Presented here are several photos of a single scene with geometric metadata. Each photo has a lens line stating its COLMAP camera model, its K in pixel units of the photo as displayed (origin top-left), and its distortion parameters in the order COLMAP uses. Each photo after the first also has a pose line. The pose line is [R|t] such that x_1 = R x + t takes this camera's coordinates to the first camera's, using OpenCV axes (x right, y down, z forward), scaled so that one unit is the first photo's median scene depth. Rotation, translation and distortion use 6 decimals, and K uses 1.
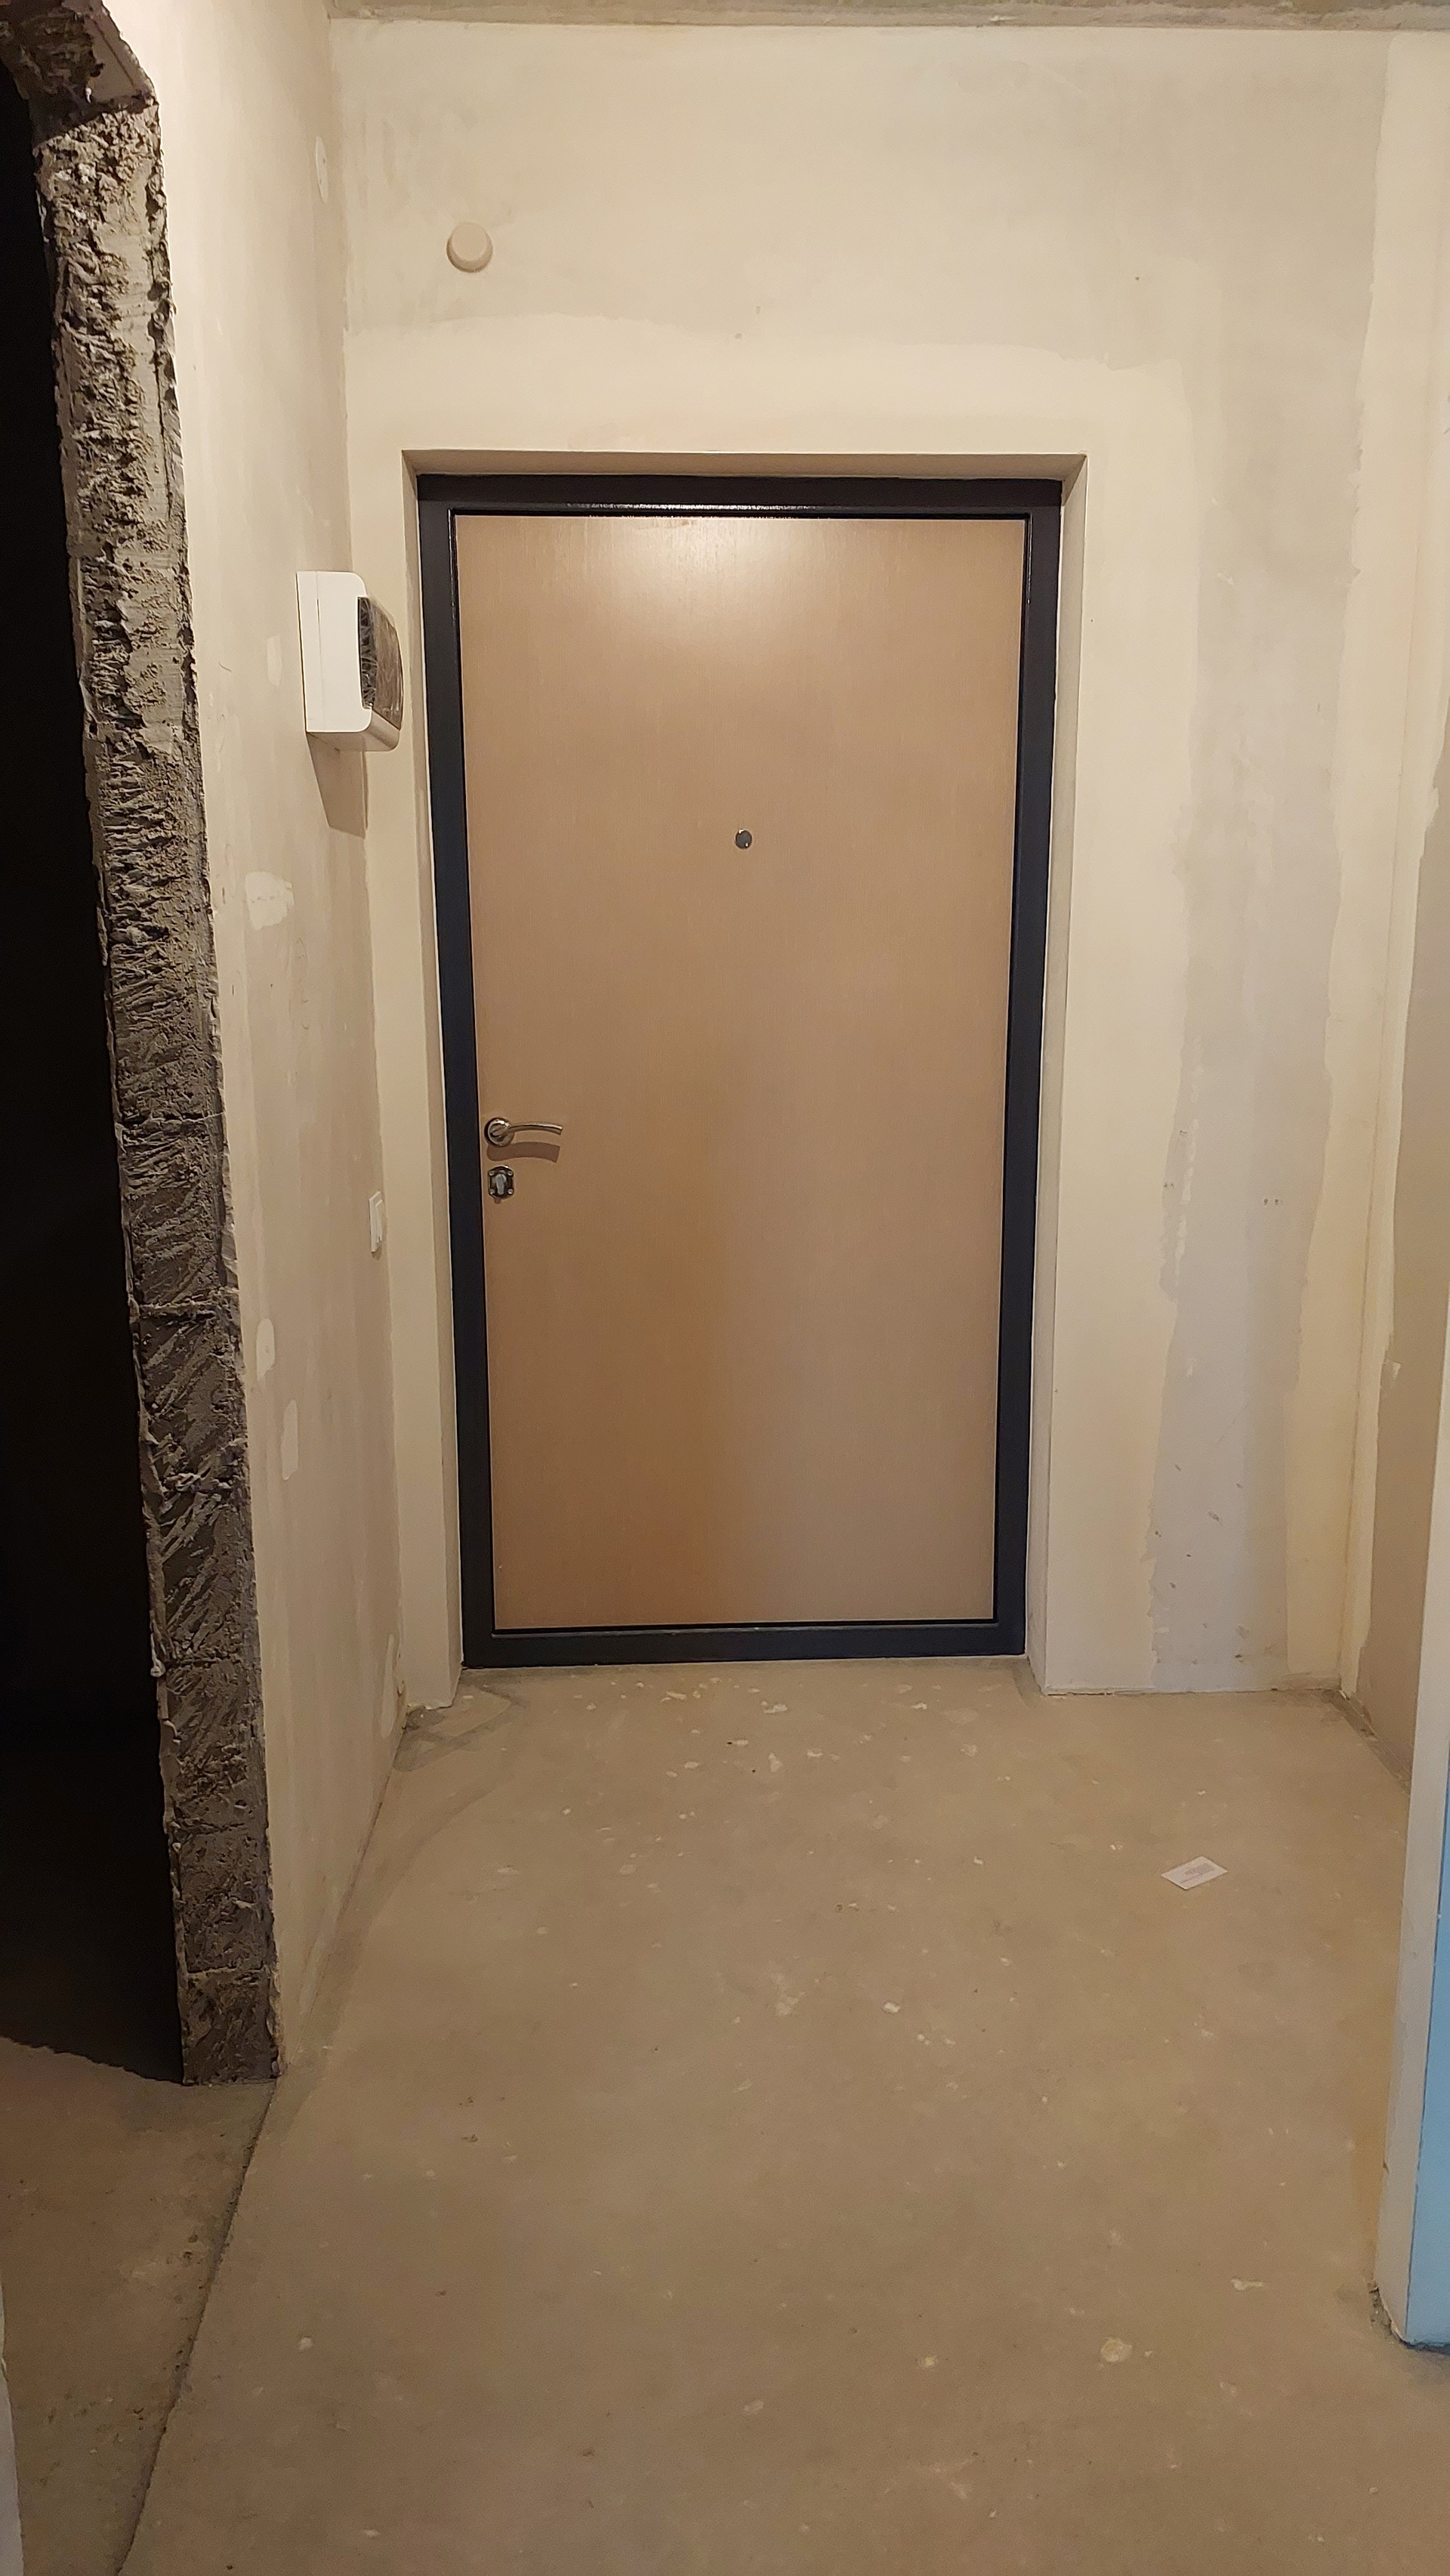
lens RADIAL K [[1692.5, 0, 766.4], [0, 1692.5, 1279.9], [0, 0, 1]] dist [0.032332, -0.041420]
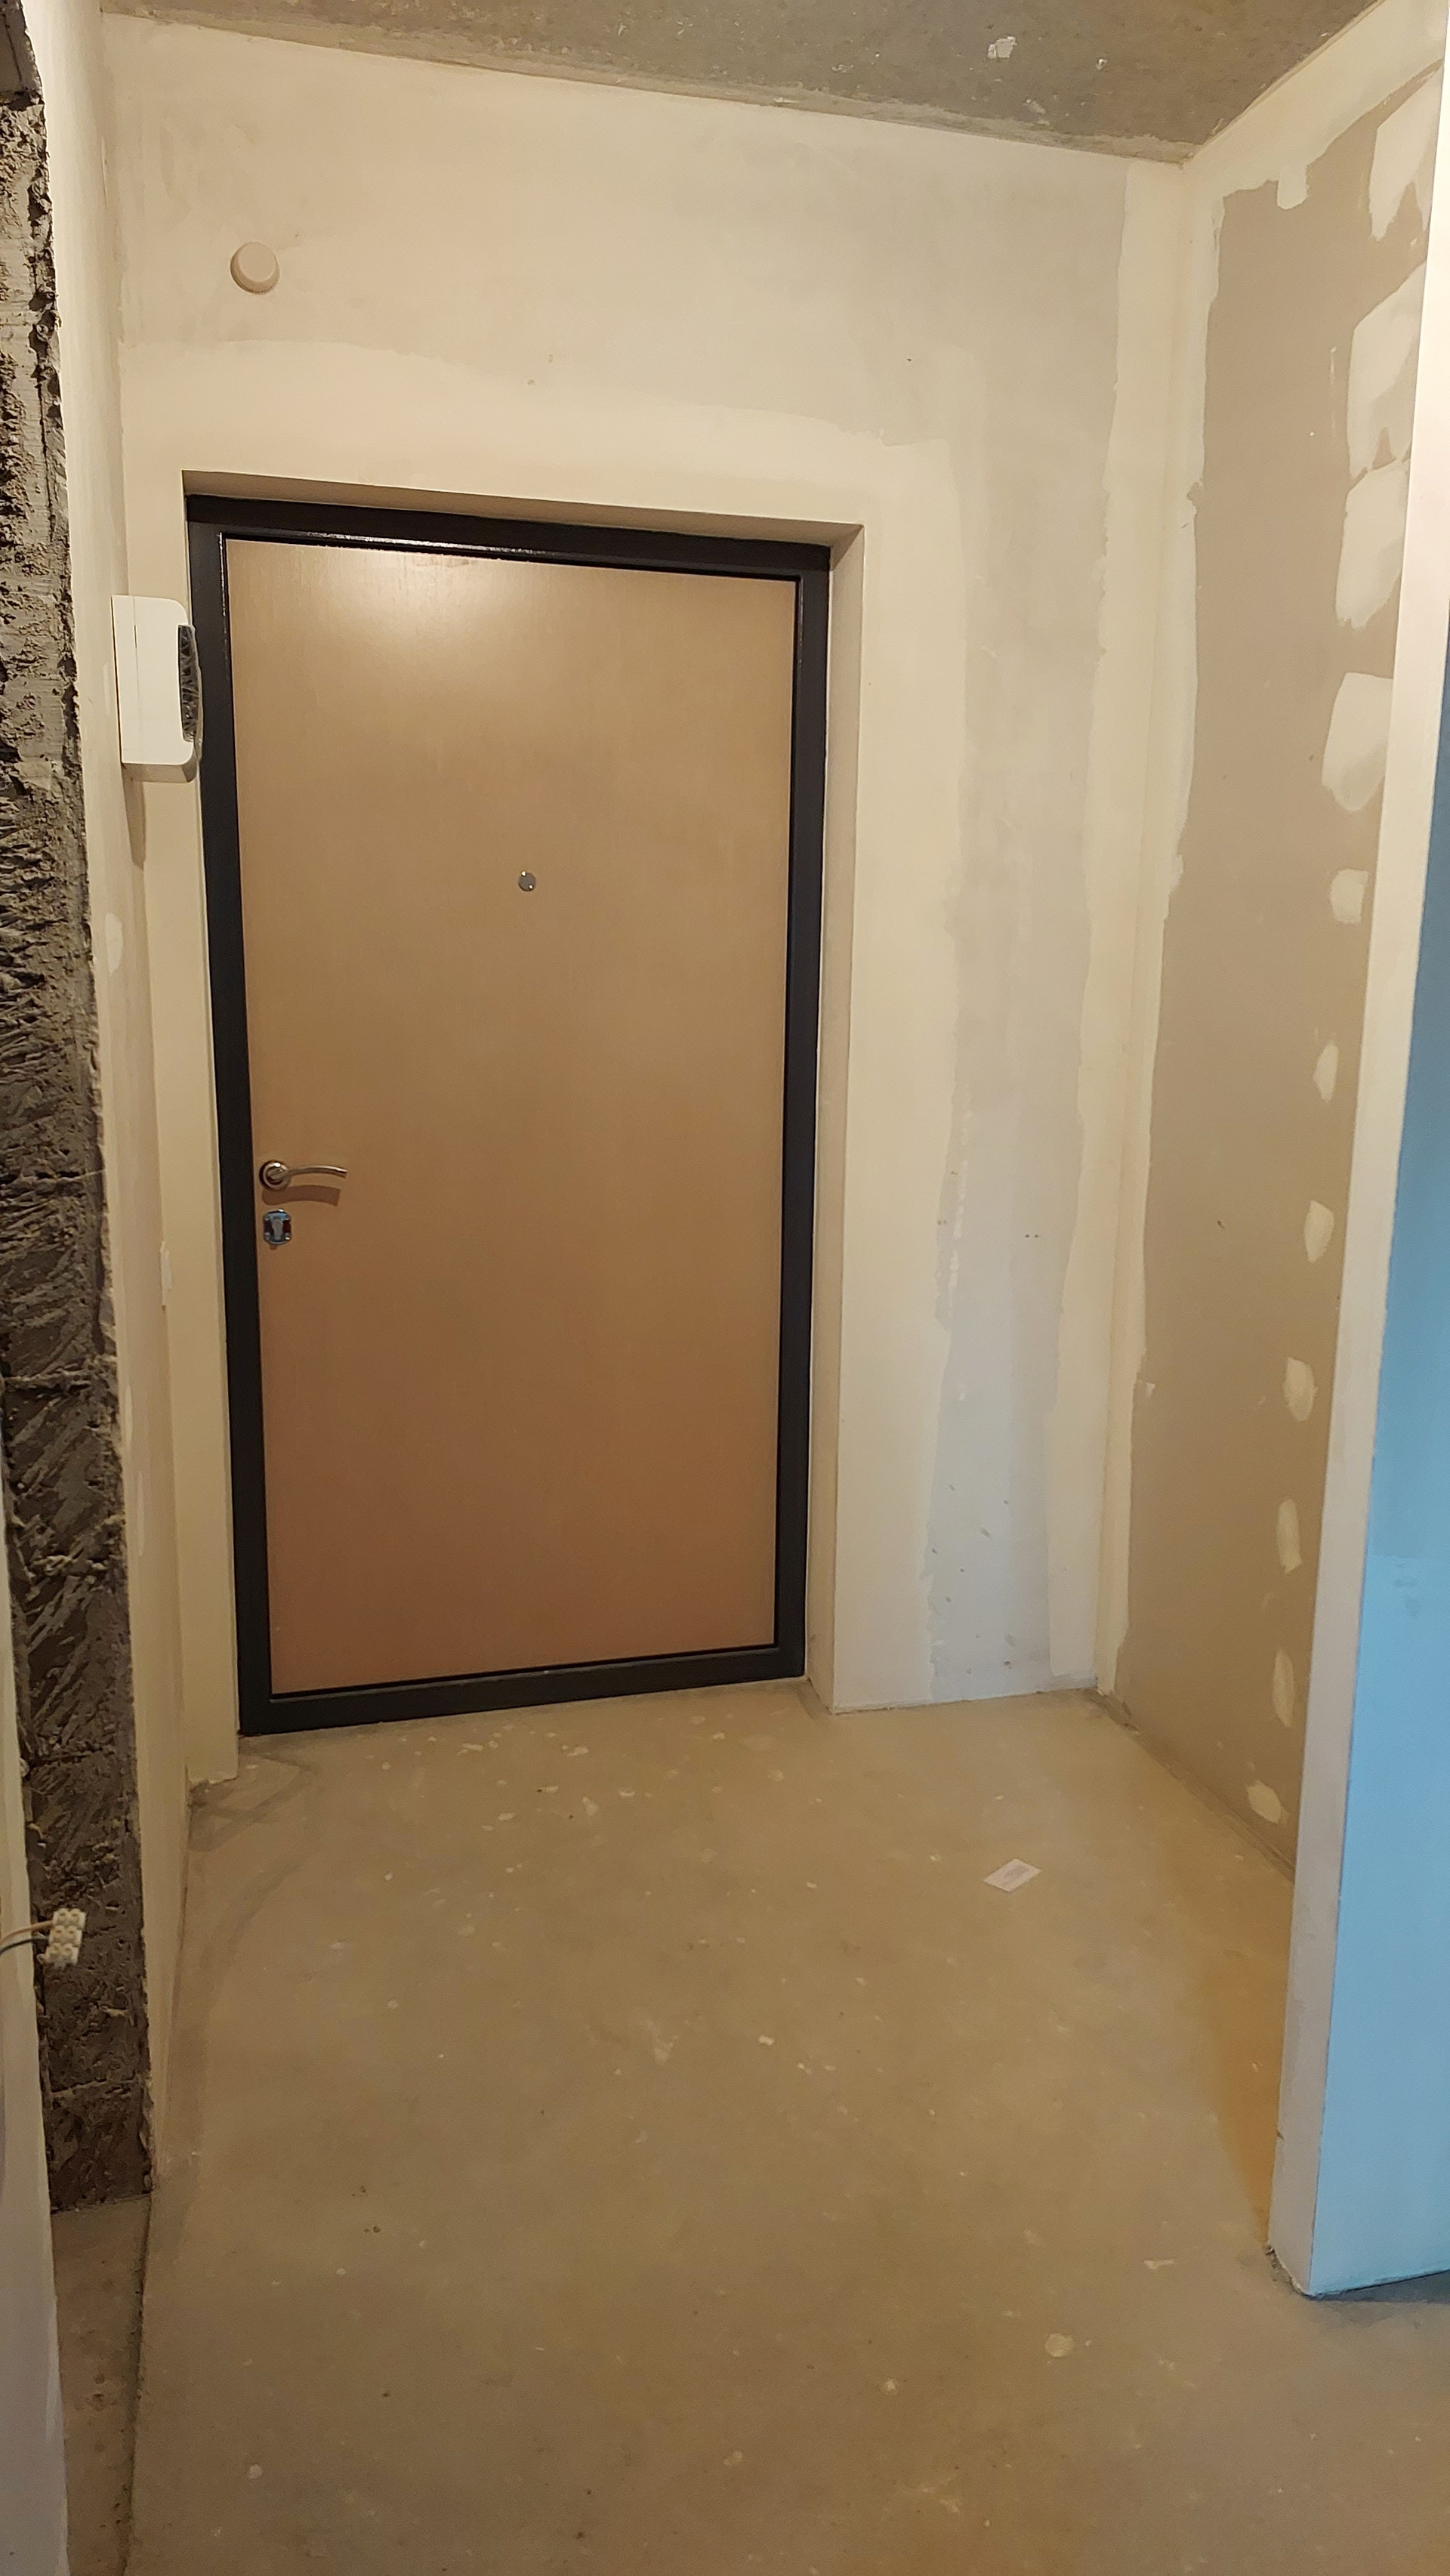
lens RADIAL K [[1686.1, 0, 729.2], [0, 1686.1, 1278.0], [0, 0, 1]] dist [0.018703, -0.018408]
pose [[0.976650, -0.021656, 0.213744, -0.172102], [0.024272, 0.999659, -0.009618, -0.020392], [-0.213463, 0.014581, 0.976842, 0.011531]]
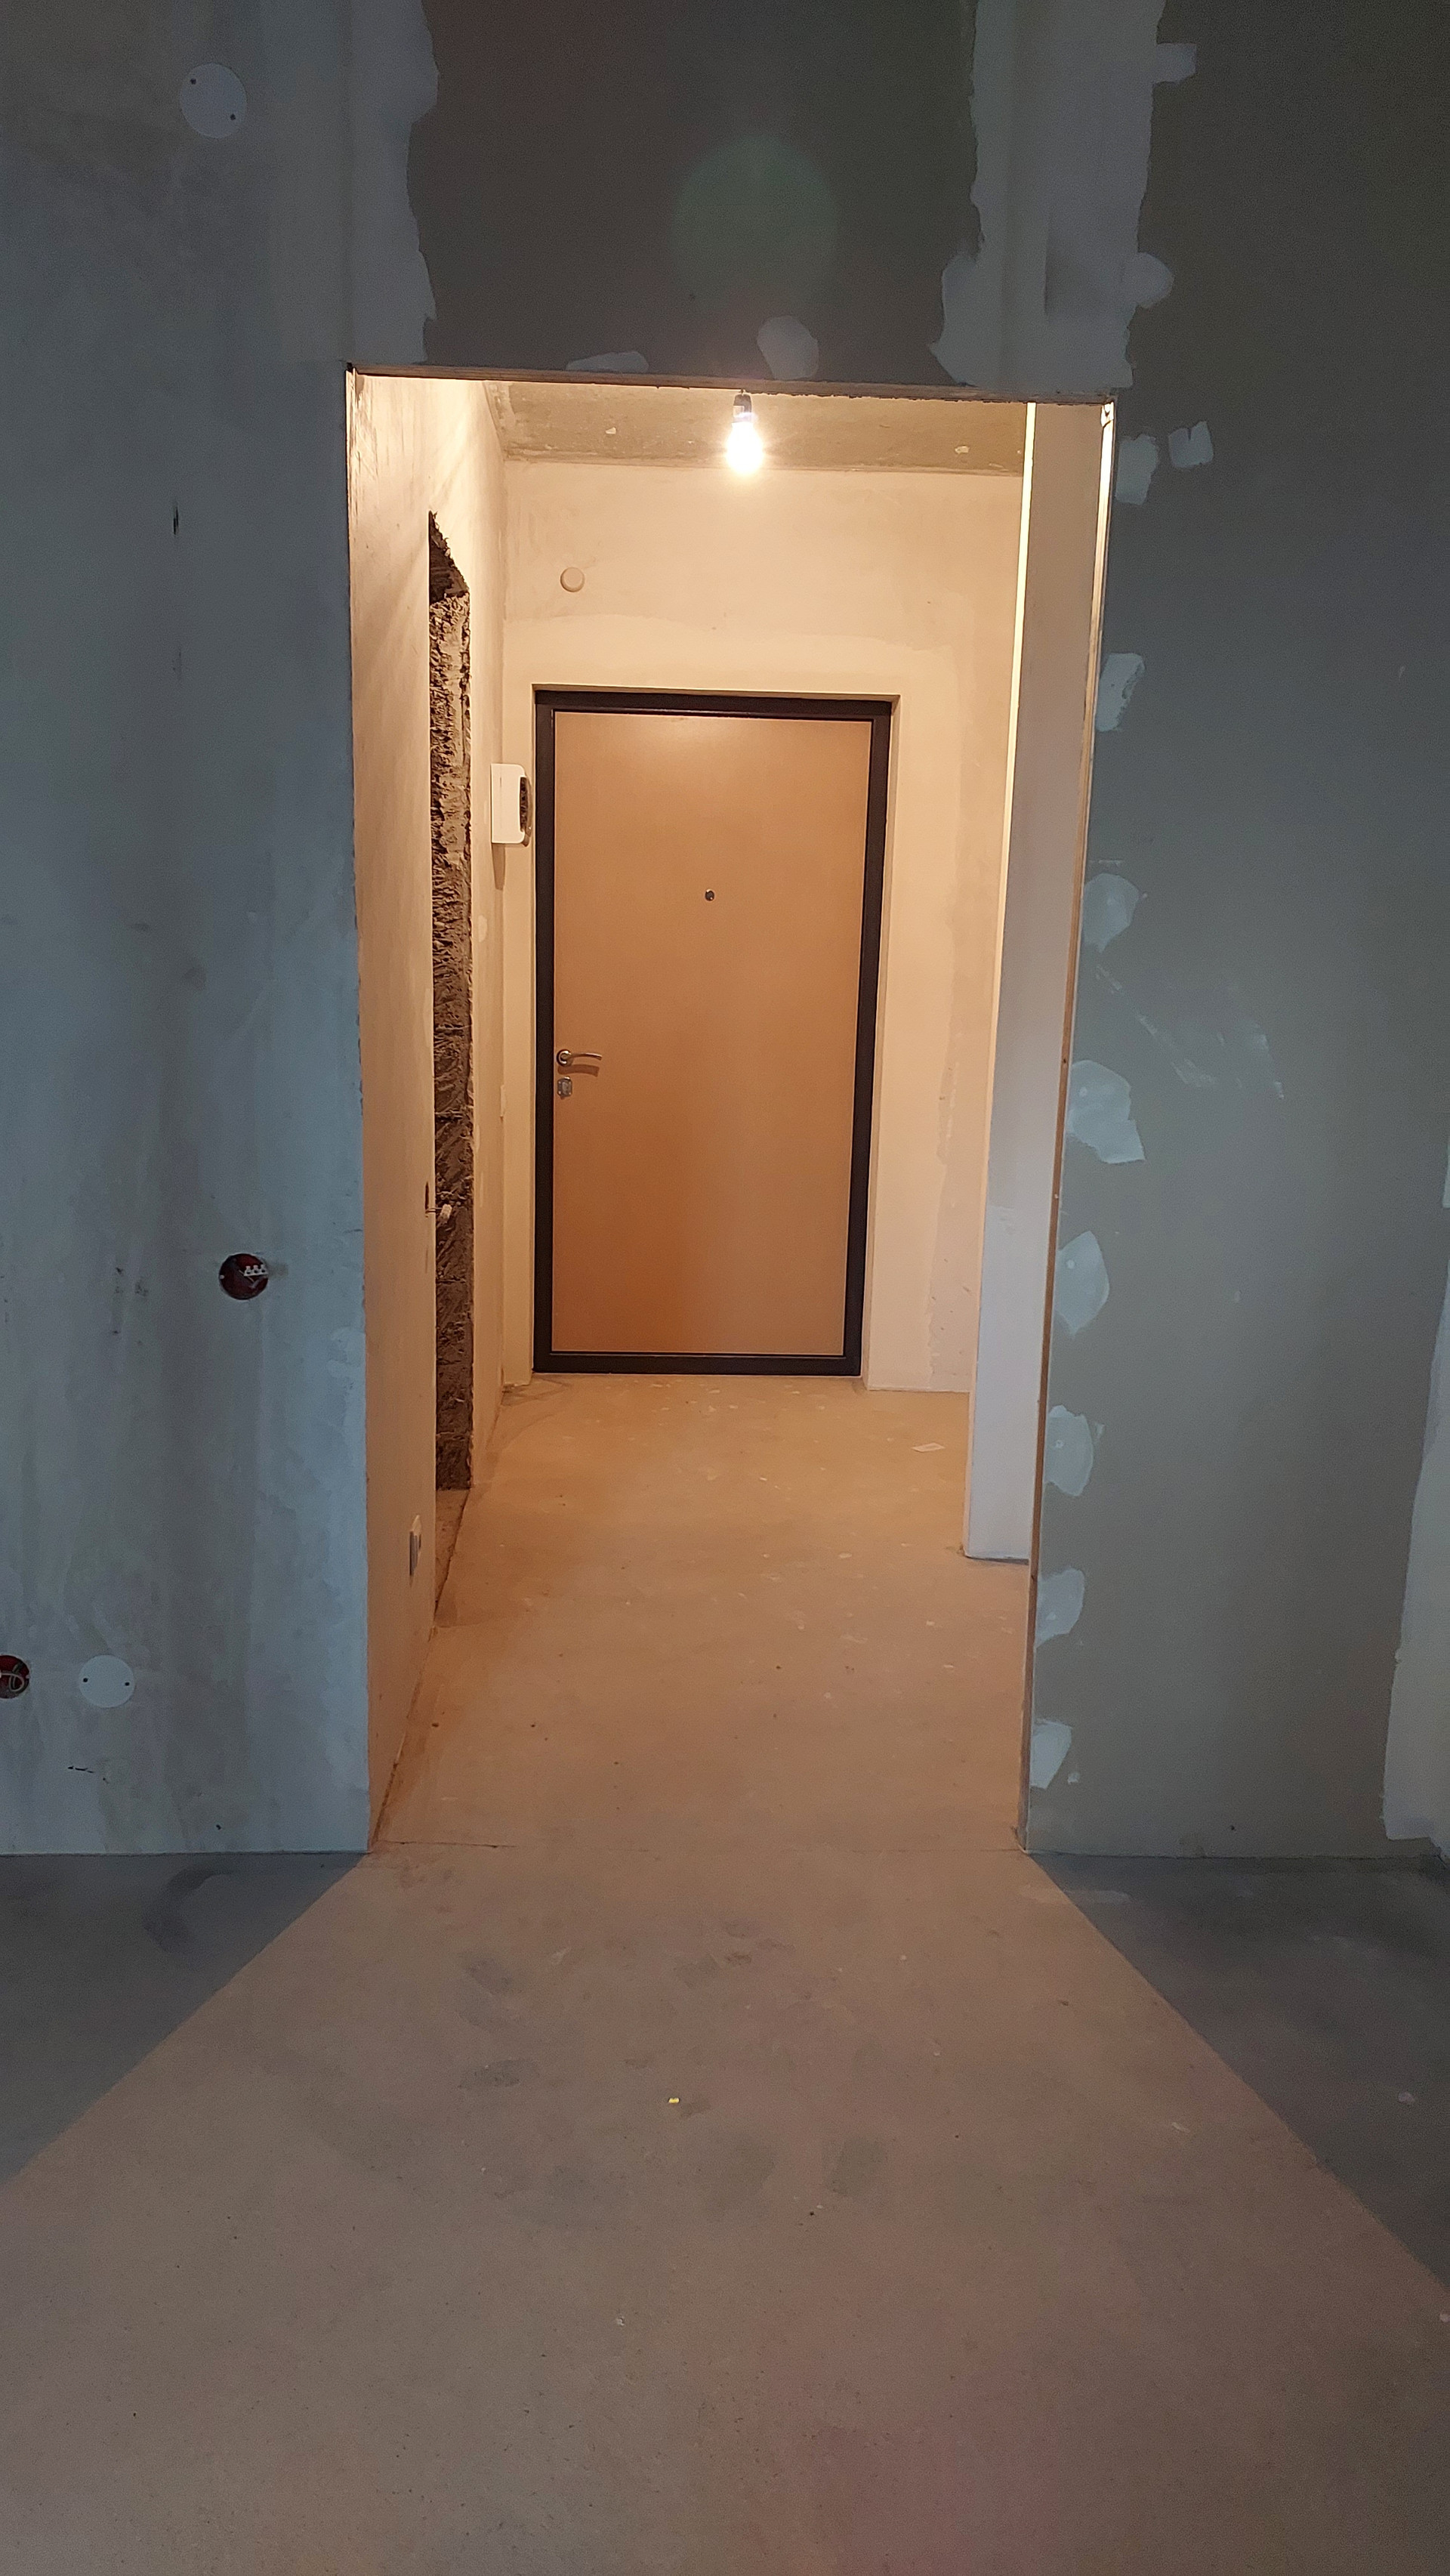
lens RADIAL K [[1686.1, 0, 729.2], [0, 1686.1, 1278.0], [0, 0, 1]] dist [0.018703, -0.018408]
pose [[0.999569, 0.028994, 0.004530, 0.016050], [-0.028975, 0.999572, -0.004123, 0.218551], [-0.004648, 0.003990, 0.999981, -1.141163]]
